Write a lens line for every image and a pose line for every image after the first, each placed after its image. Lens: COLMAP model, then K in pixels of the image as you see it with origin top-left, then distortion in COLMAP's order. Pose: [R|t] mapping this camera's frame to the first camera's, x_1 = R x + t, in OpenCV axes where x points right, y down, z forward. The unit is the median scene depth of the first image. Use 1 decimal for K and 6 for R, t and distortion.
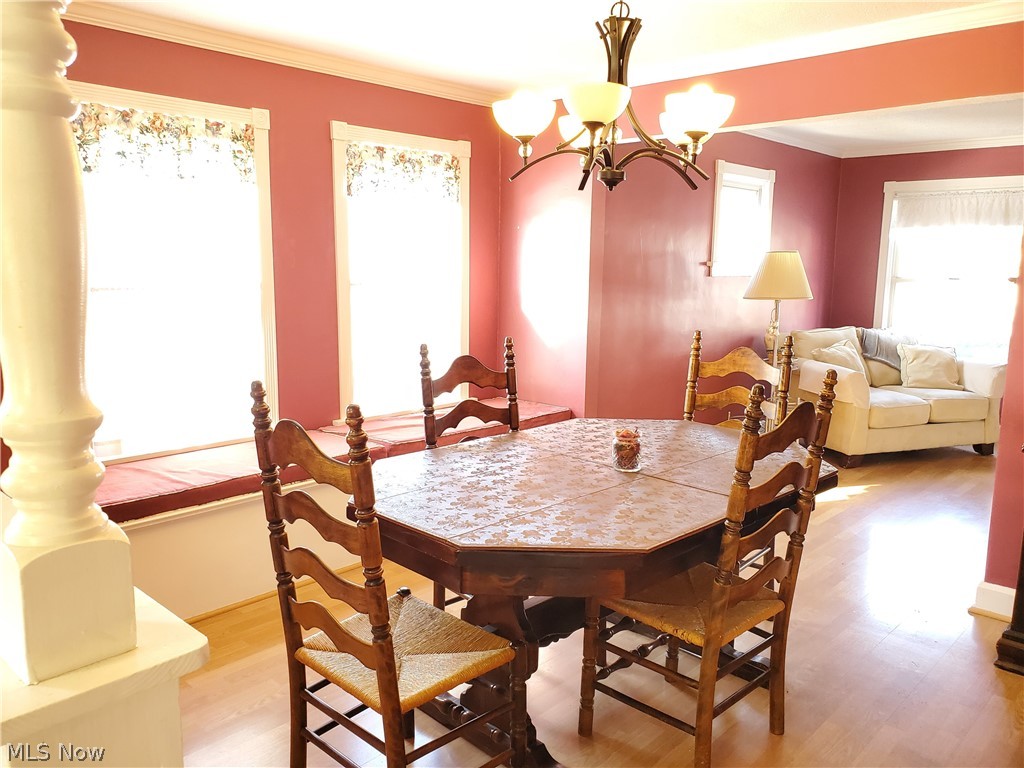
lens RADIAL K [[810.3, 0, 510.3], [0, 810.3, 384.3], [0, 0, 1]] dist [0.027562, -0.013893]
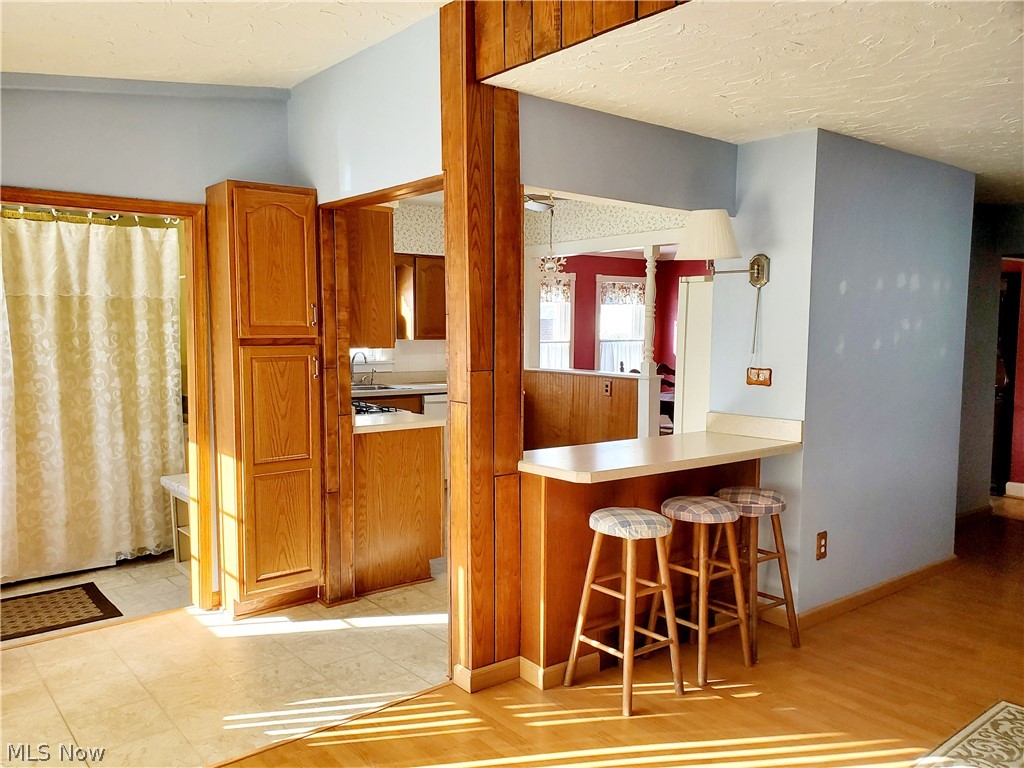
lens RADIAL K [[810.3, 0, 488.6], [0, 810.3, 413.8], [0, 0, 1]] dist [0.027562, -0.013893]
pose [[0.988268, 0.008831, -0.152475, -0.179167], [-0.016094, 0.998790, -0.046465, 0.227874], [0.151880, 0.048374, 0.987215, -1.543942]]
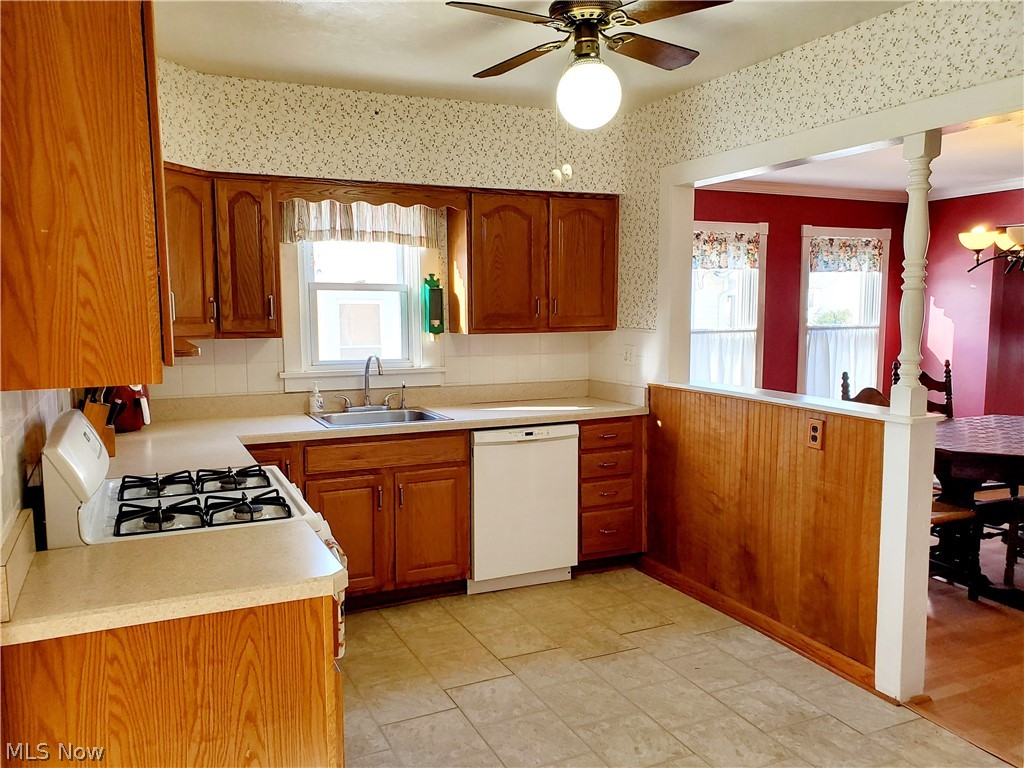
lens RADIAL K [[810.3, 0, 503.9], [0, 810.3, 387.1], [0, 0, 1]] dist [0.027562, -0.013893]
pose [[0.928876, 0.022290, -0.369719, -0.182170], [-0.042020, 0.998085, -0.045397, 0.089179], [0.367999, 0.057704, 0.928034, -0.702186]]
